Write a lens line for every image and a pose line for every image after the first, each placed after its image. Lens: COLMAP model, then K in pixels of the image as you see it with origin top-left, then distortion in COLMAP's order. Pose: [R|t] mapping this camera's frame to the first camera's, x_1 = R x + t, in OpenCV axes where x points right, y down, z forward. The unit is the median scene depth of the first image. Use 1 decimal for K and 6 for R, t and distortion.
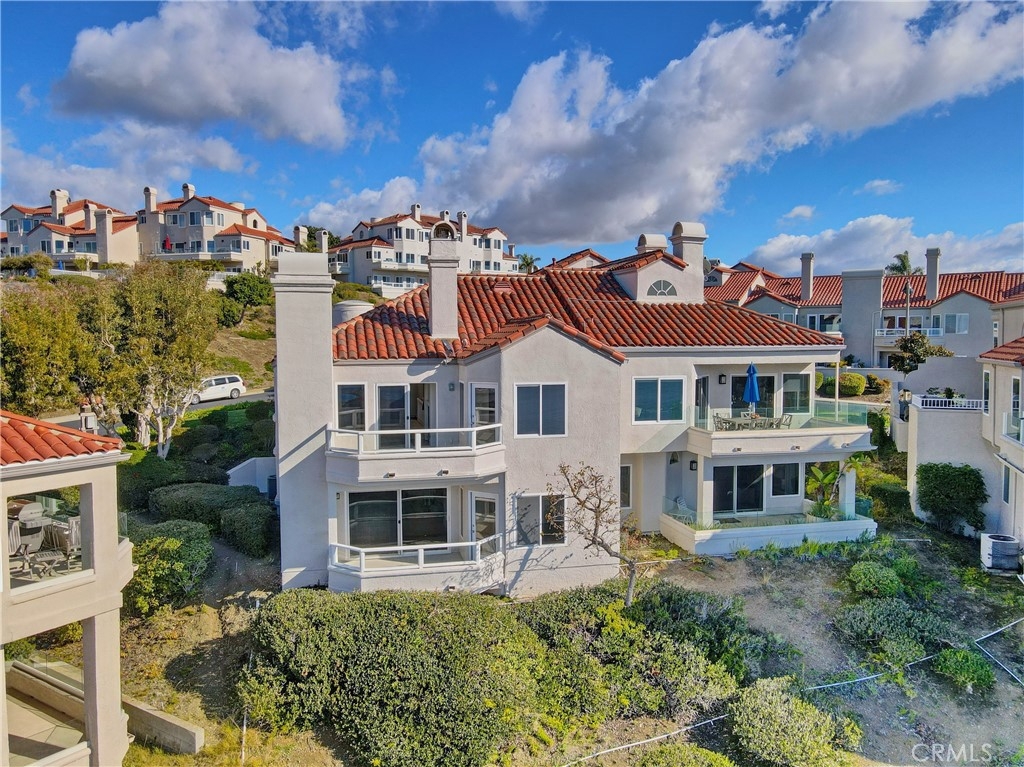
lens RADIAL K [[756.9, 0, 518.0], [0, 756.9, 384.5], [0, 0, 1]] dist [-0.001162, 0.020739]
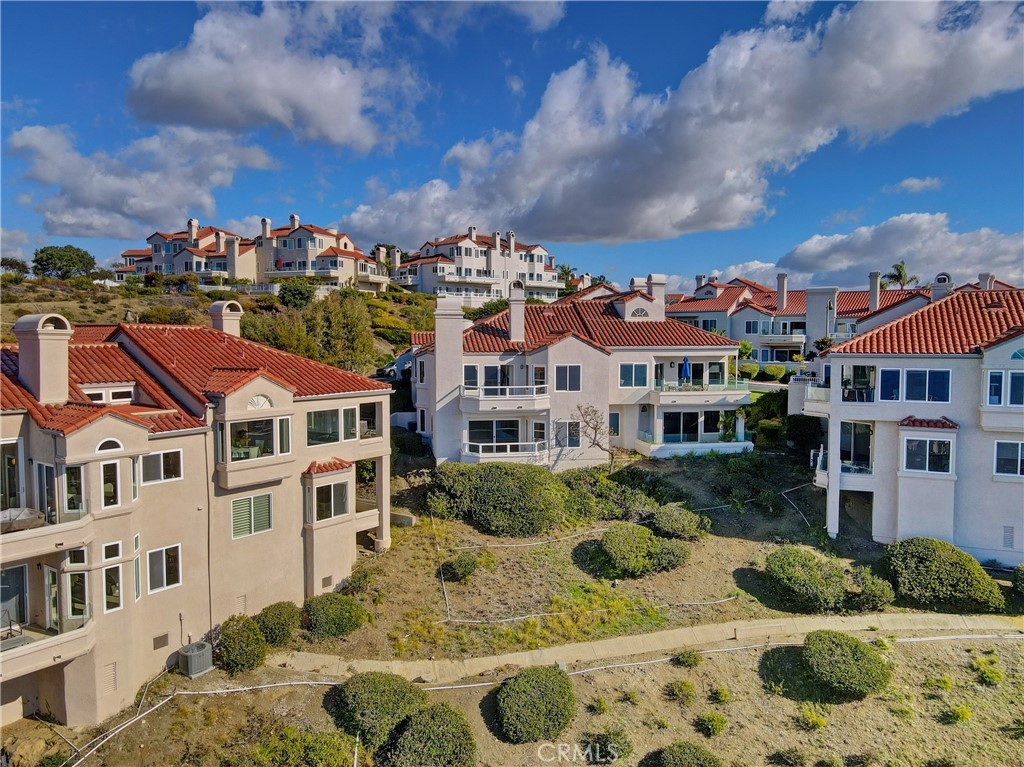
lens RADIAL K [[756.9, 0, 517.1], [0, 756.9, 384.5], [0, 0, 1]] dist [-0.001162, 0.020739]
pose [[0.998635, 0.005731, -0.051919, 0.000433], [-0.005583, 0.999980, 0.002985, 0.039452], [0.051935, -0.002691, 0.998647, -0.856698]]
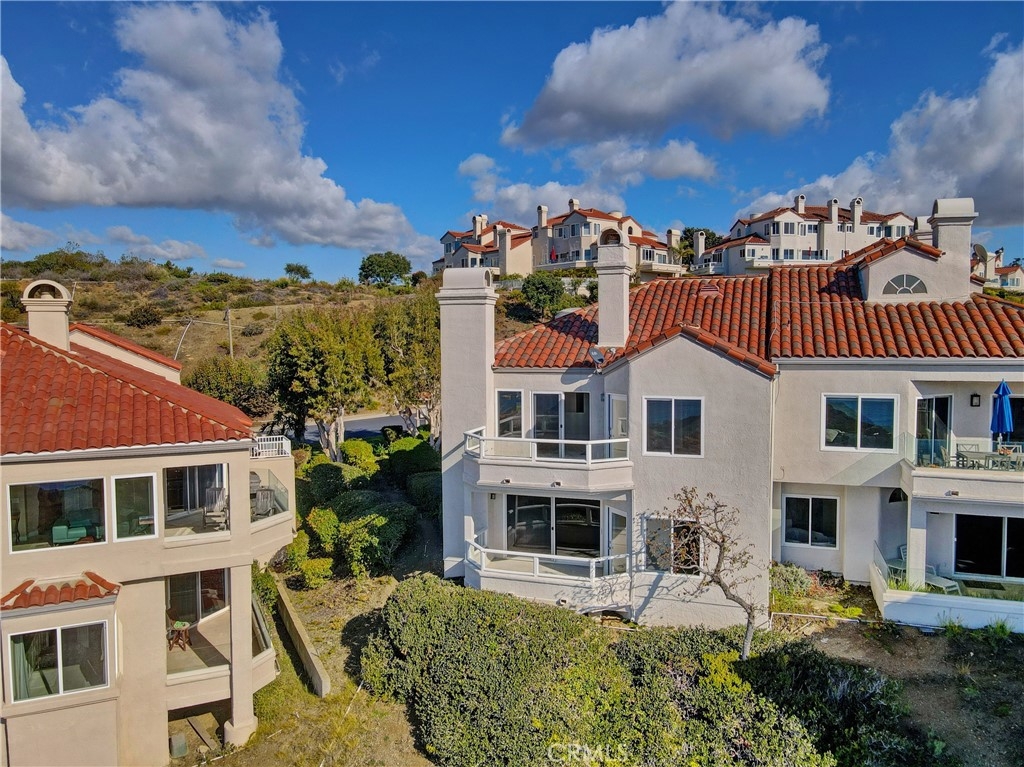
lens RADIAL K [[756.9, 0, 514.9], [0, 756.9, 383.2], [0, 0, 1]] dist [-0.001162, 0.020739]
pose [[0.845618, 0.030049, -0.532942, 0.312204], [-0.030104, 0.999510, 0.008591, -0.018360], [0.532939, 0.008779, 0.846108, 0.106267]]
